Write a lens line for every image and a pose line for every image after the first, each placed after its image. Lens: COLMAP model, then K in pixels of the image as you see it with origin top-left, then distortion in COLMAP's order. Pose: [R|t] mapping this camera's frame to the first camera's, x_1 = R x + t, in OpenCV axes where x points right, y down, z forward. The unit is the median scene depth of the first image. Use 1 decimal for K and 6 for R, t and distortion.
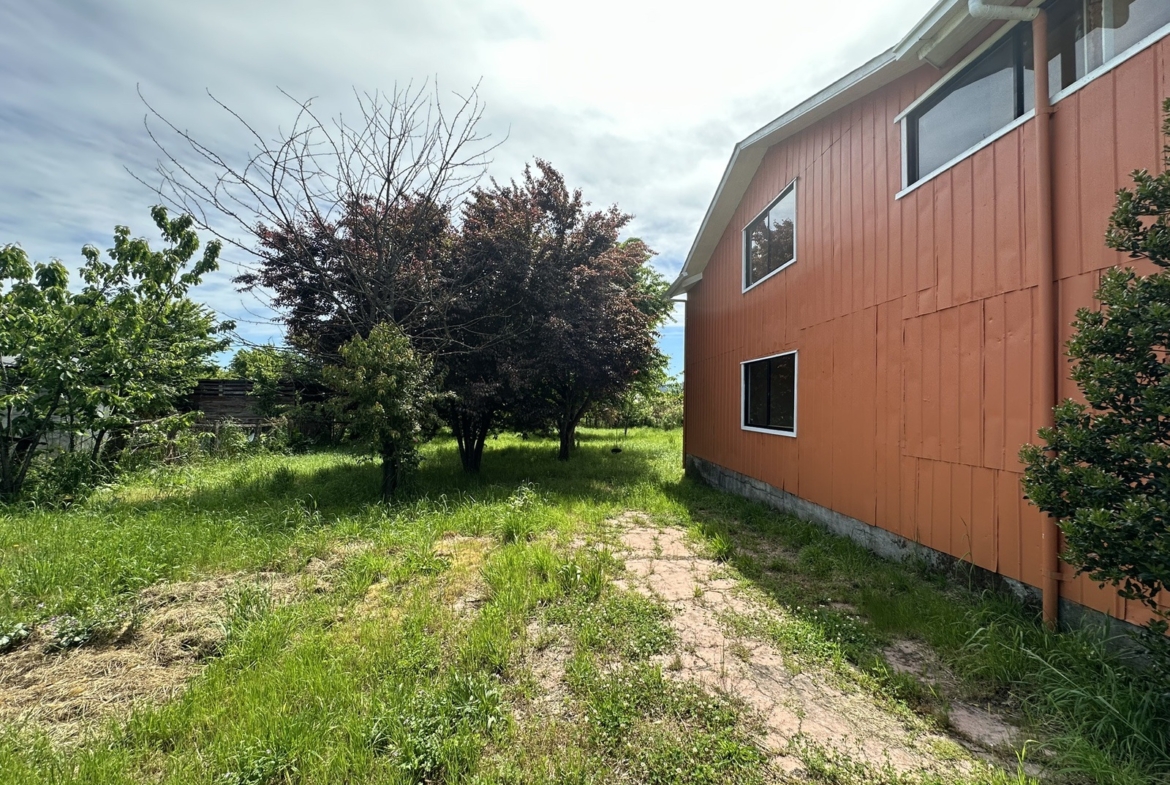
lens RADIAL K [[460.5, 0, 588.4], [0, 460.5, 394.5], [0, 0, 1]] dist [0.001006, -0.000152]
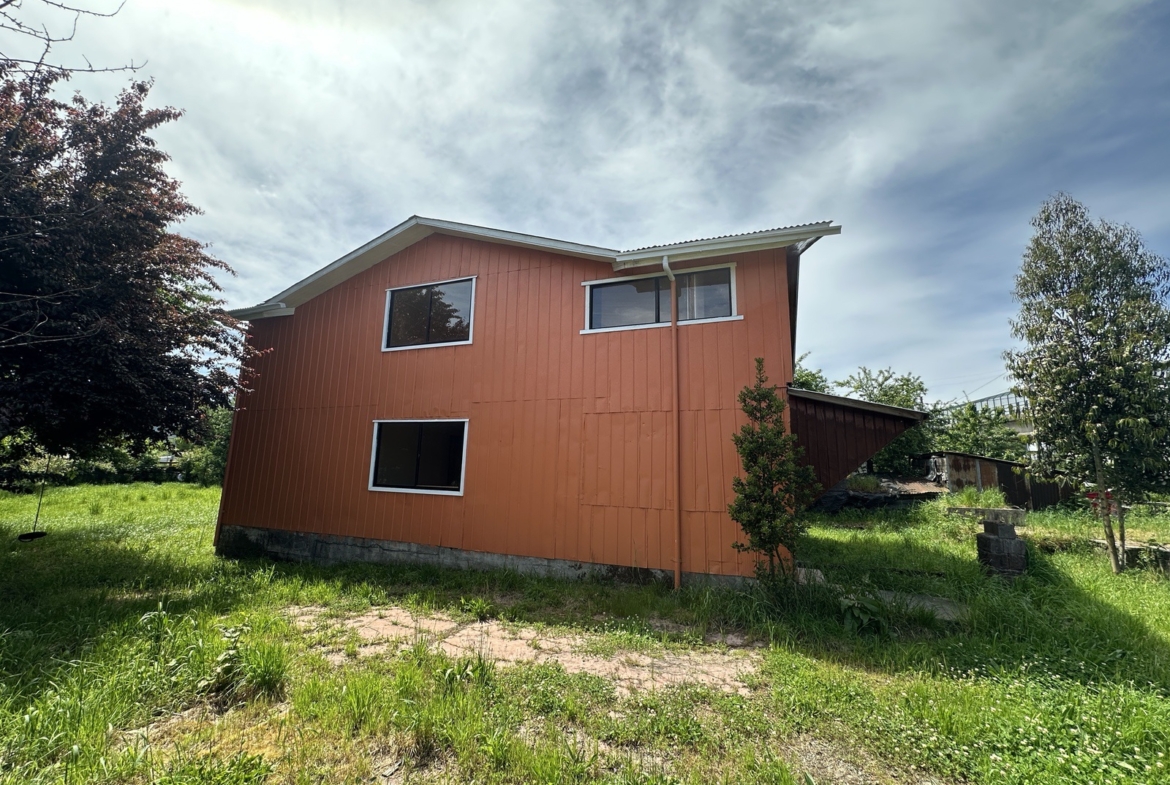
lens RADIAL K [[460.5, 0, 579.9], [0, 460.5, 394.7], [0, 0, 1]] dist [0.001006, -0.000152]
pose [[0.415362, 0.136223, 0.899399, -0.688335], [-0.038434, 0.990469, -0.132267, -0.021408], [-0.908844, 0.020371, 0.416639, 0.370400]]
